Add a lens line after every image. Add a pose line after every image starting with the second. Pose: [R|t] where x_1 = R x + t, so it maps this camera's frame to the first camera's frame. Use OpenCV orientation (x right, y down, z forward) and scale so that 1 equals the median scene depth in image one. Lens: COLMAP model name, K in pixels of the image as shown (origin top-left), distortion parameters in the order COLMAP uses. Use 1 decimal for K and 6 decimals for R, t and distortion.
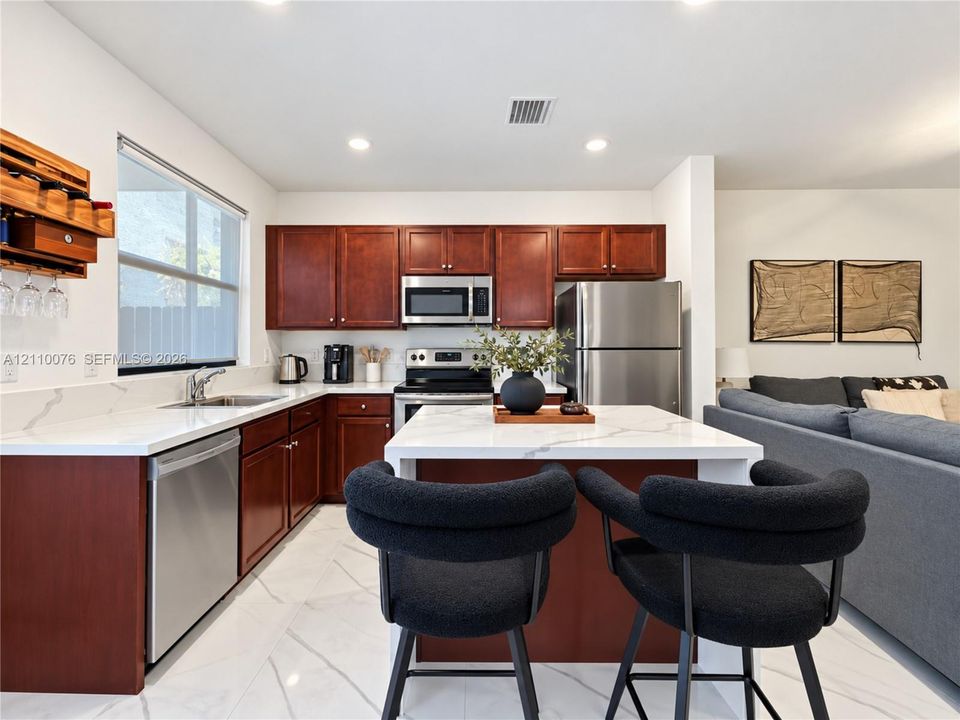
lens RADIAL K [[430.3, 0, 480.1], [0, 430.3, 360.9], [0, 0, 1]] dist [0.001330, -0.001442]
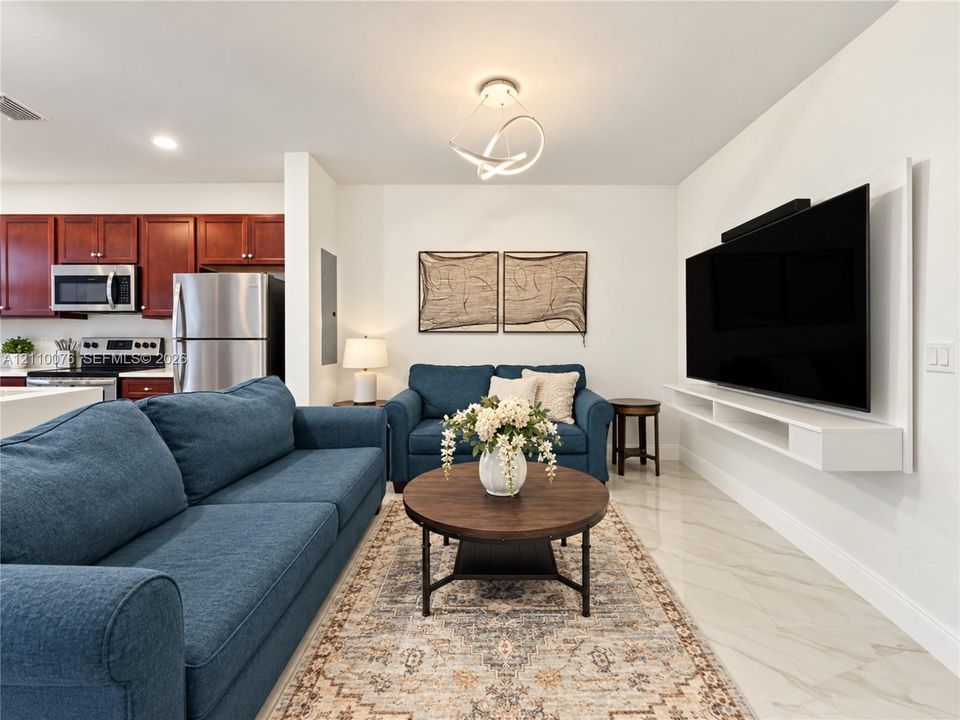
lens RADIAL K [[430.3, 0, 481.8], [0, 430.3, 351.6], [0, 0, 1]] dist [0.001330, -0.001442]
pose [[0.999821, 0.004909, 0.018255, 0.768769], [-0.004900, 0.999988, -0.000526, 0.002521], [-0.018257, 0.000436, 0.999833, -0.023048]]
